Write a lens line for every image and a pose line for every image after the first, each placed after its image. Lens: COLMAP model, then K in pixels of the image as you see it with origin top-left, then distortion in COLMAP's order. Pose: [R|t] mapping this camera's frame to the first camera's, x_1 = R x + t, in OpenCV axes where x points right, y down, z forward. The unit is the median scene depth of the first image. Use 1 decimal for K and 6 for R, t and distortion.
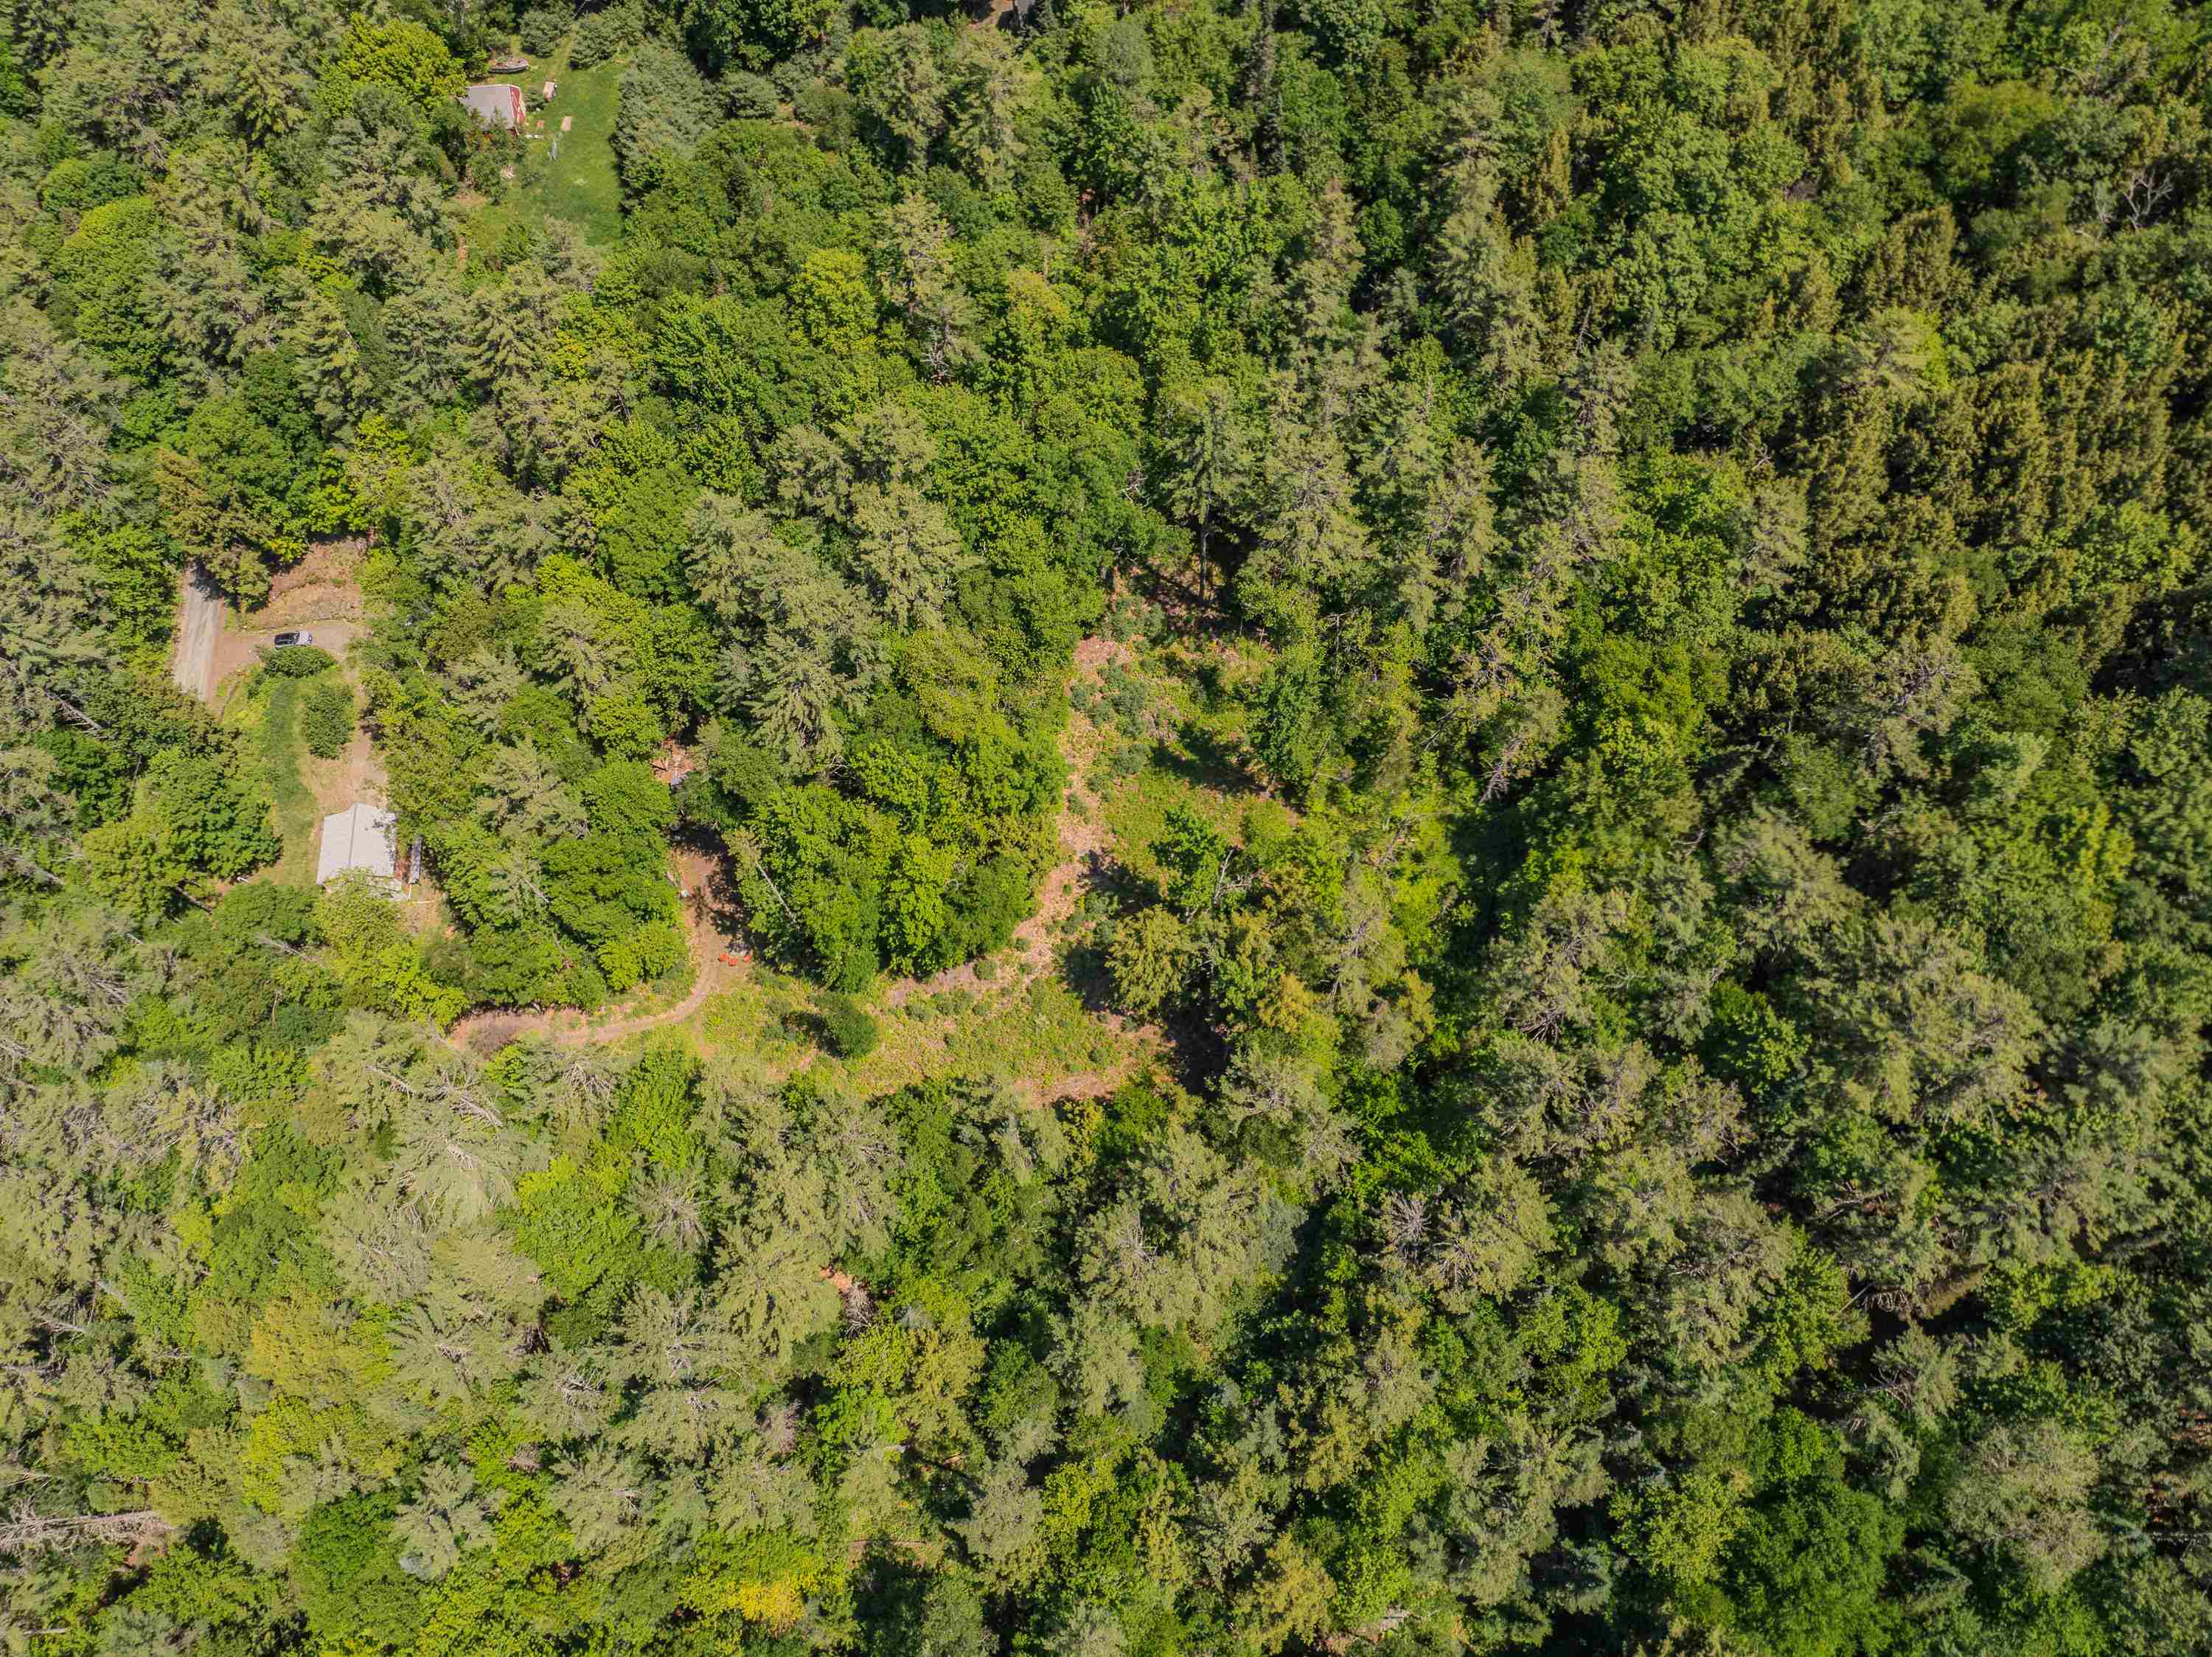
lens RADIAL K [[1570.7, 0, 1104.8], [0, 1570.7, 835.5], [0, 0, 1]] dist [-0.054093, 0.022544]
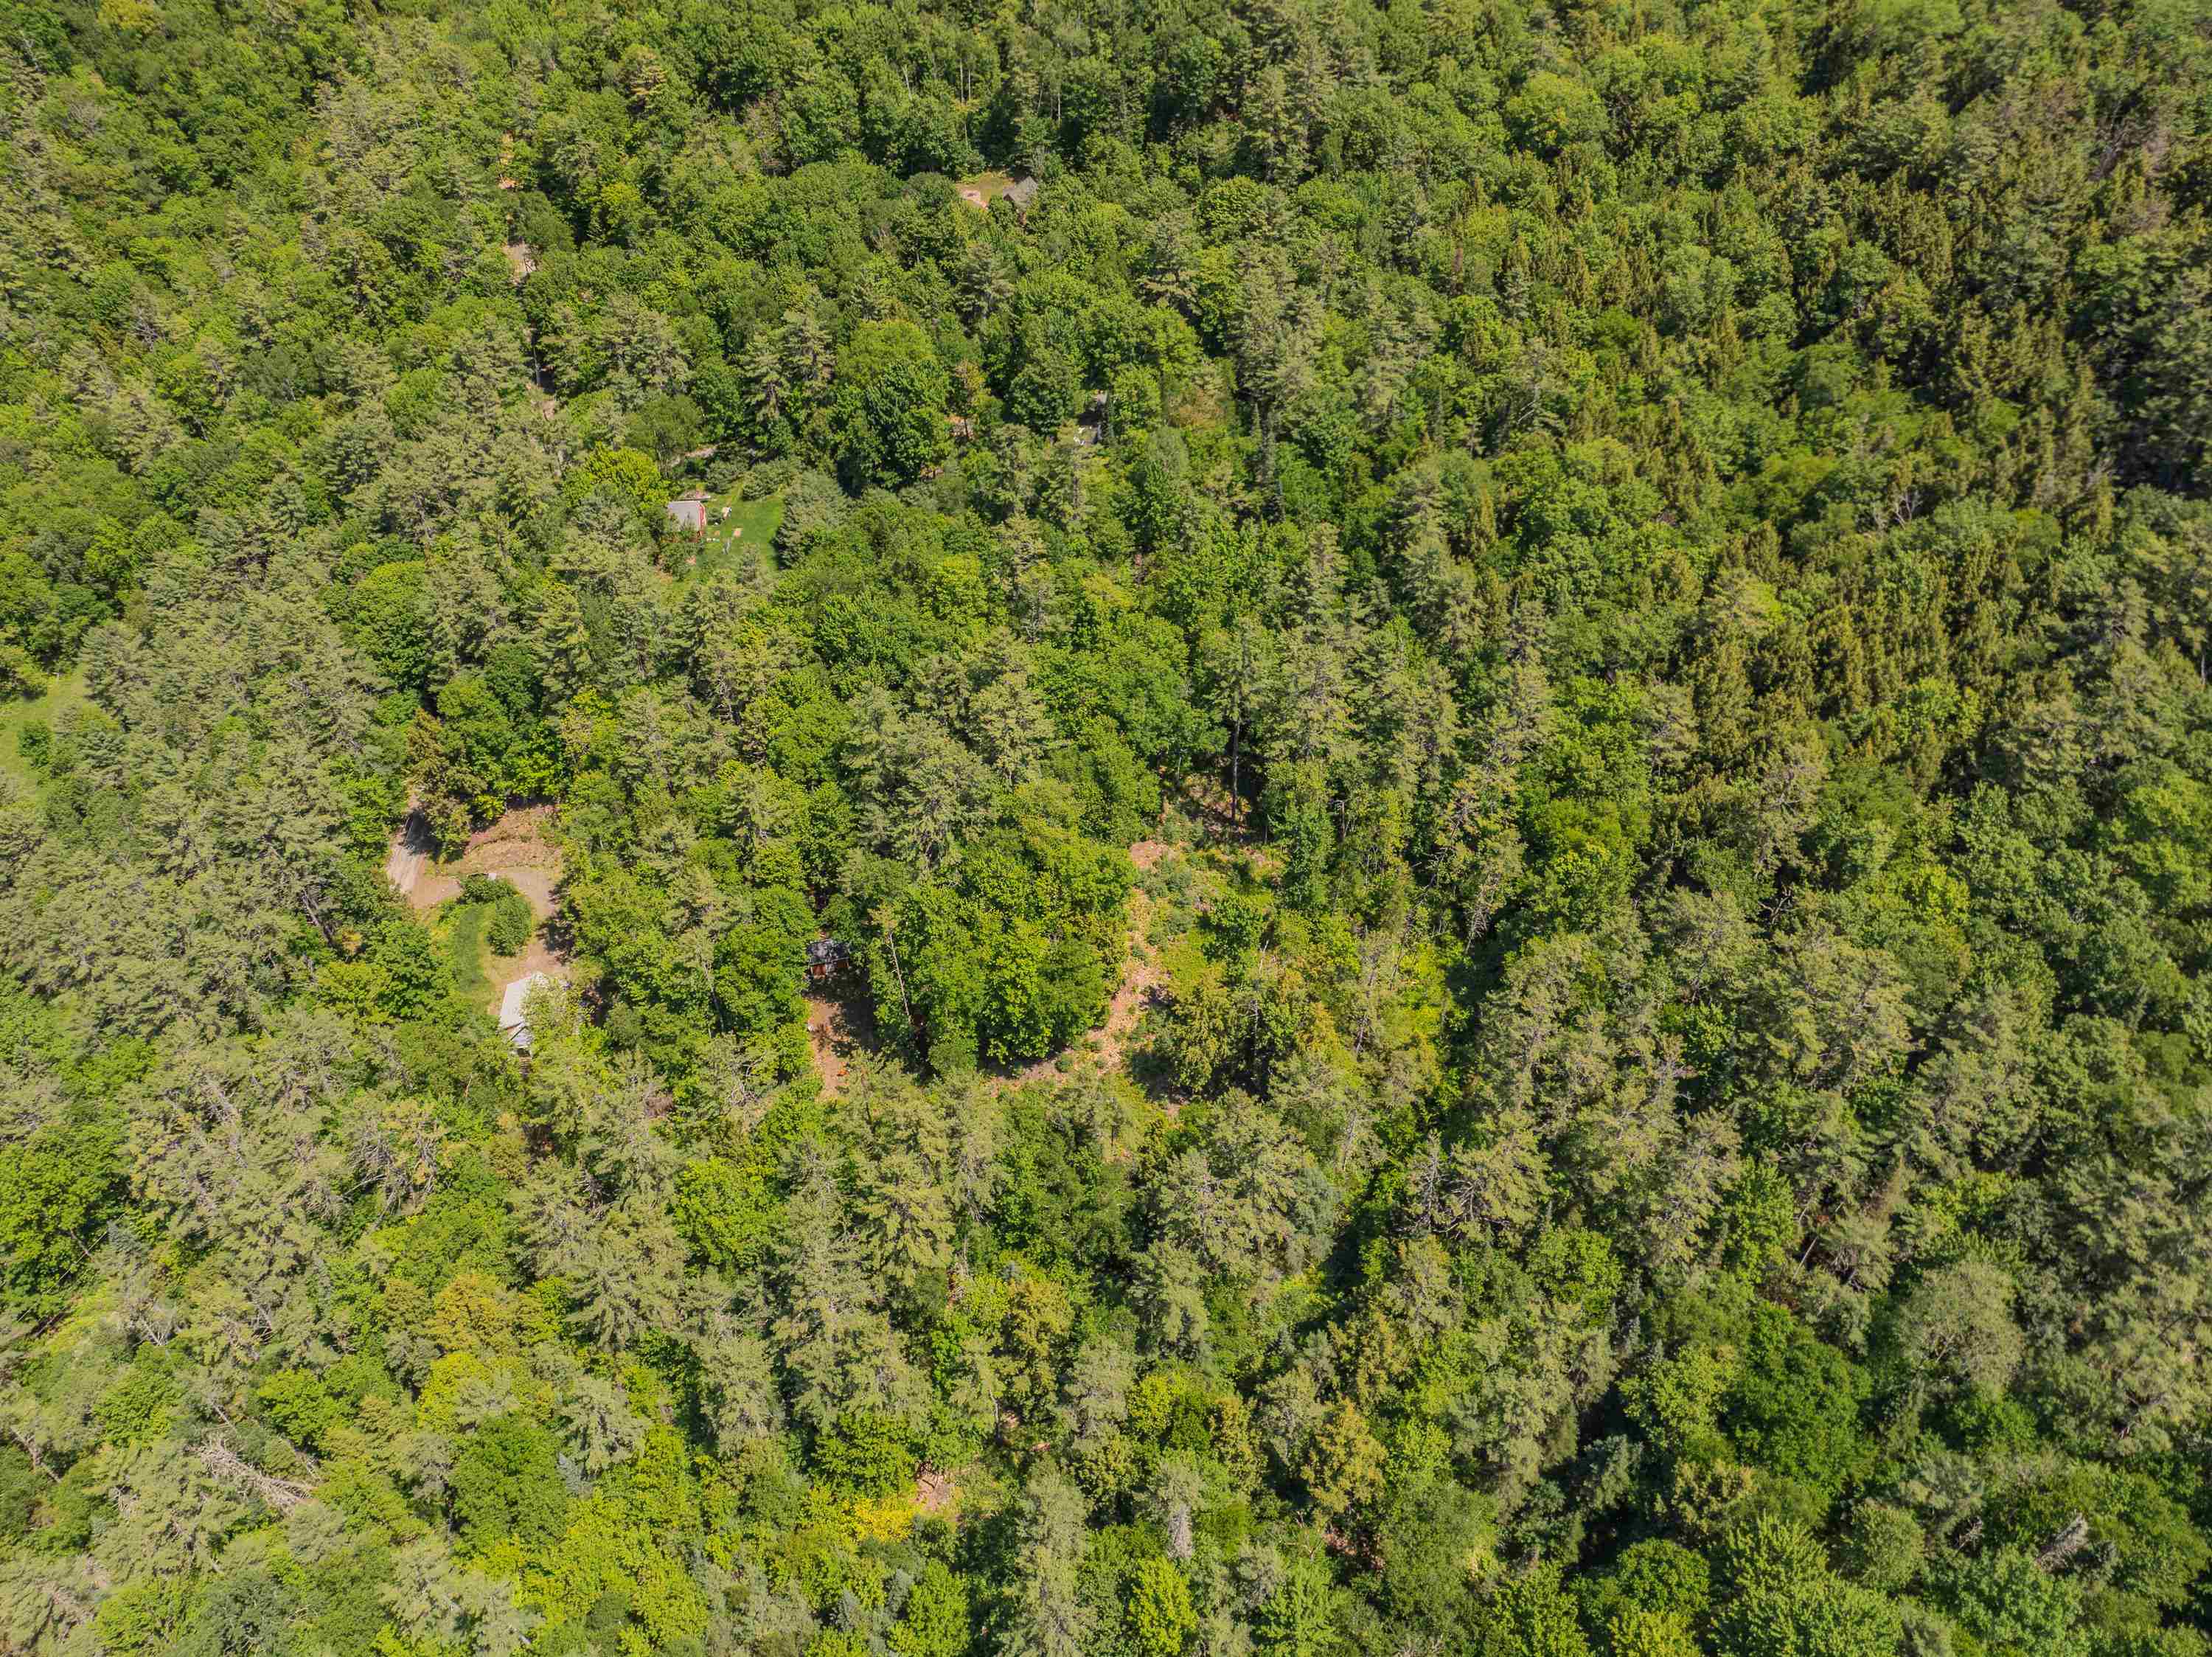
lens RADIAL K [[1570.7, 0, 1100.4], [0, 1570.7, 825.0], [0, 0, 1]] dist [-0.054093, 0.022544]
pose [[0.999989, 0.004575, -0.000785, -0.047876], [-0.004524, 0.922706, -0.385477, 0.368818], [-0.001039, 0.385477, 0.922717, -0.173896]]
